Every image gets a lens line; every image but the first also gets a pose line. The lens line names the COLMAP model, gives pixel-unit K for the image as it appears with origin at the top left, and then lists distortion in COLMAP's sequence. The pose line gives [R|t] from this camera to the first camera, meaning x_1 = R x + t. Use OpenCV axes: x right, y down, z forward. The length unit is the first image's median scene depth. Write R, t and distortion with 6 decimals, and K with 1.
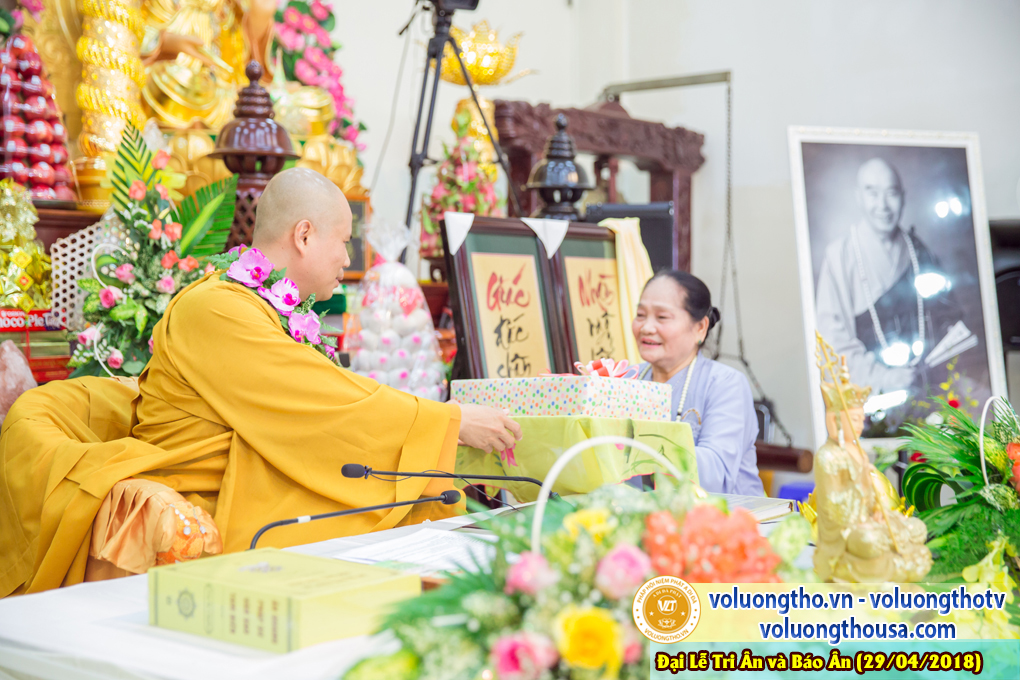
lens RADIAL K [[1405.5, 0, 516.7], [0, 1405.5, 342.2], [0, 0, 1]] dist [0.109523, 0.000000]
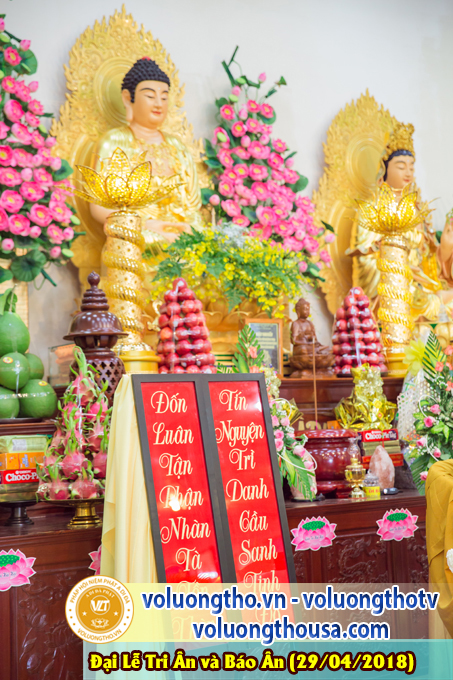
lens RADIAL K [[1258.2, 0, 227.7], [0, 1258.2, 338.6], [0, 0, 1]] dist [0.203622, 0.000000]
pose [[0.967227, -0.059086, -0.246942, -0.094647], [0.036002, 0.994636, -0.096972, 0.011517], [0.251347, 0.084903, 0.964166, -0.640938]]
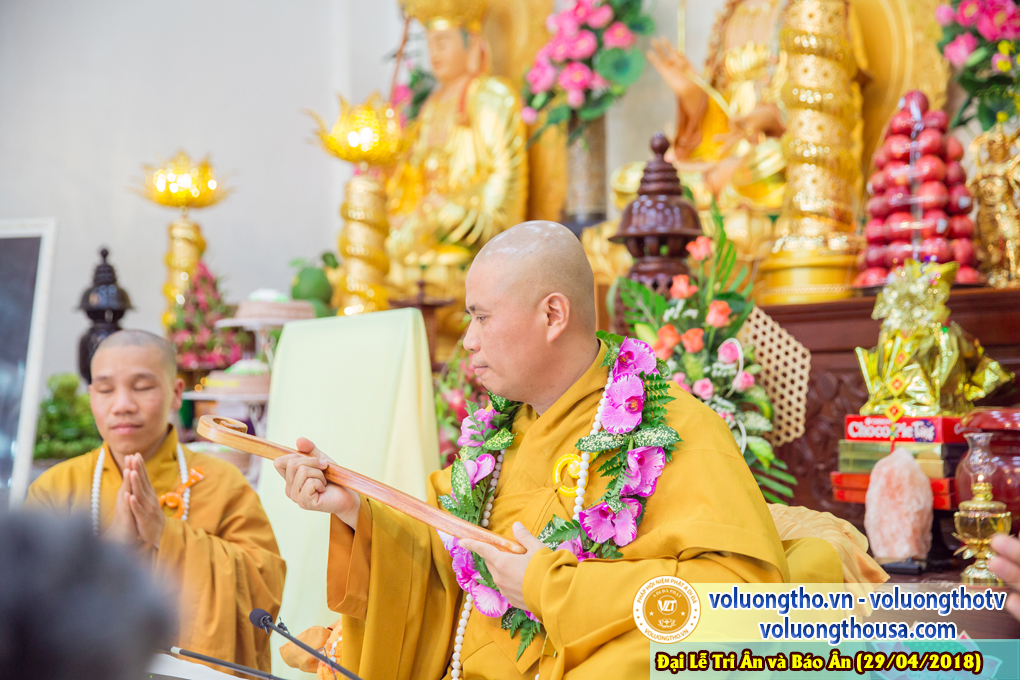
lens RADIAL K [[1441.3, 0, 510.3], [0, 1441.3, 342.1], [0, 0, 1]] dist [0.137958, 0.000000]
pose [[-0.242992, -0.037924, -0.969287, 0.360344], [-0.019586, 0.999224, -0.034186, -0.023658], [0.969830, 0.010678, -0.243546, 0.717298]]
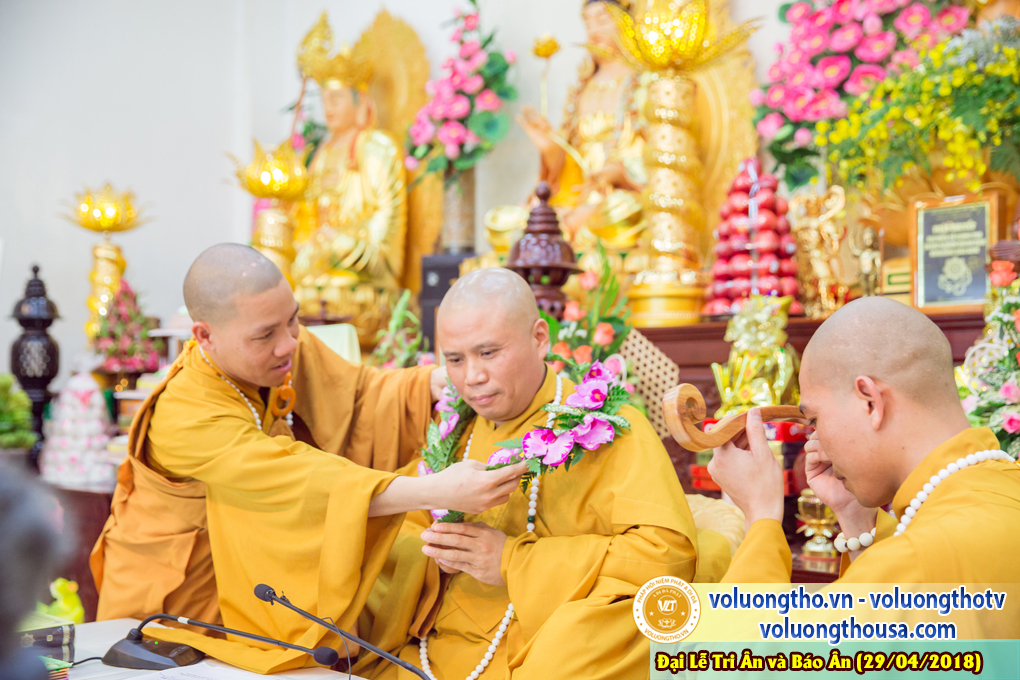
lens RADIAL K [[1202.3, 0, 502.2], [0, 1202.3, 337.1], [0, 0, 1]] dist [0.078334, 0.000000]
pose [[-0.121041, -0.053942, -0.991181, 0.364566], [-0.032234, 0.998209, -0.050389, -0.024024], [0.992124, 0.025850, -0.122563, 0.669348]]
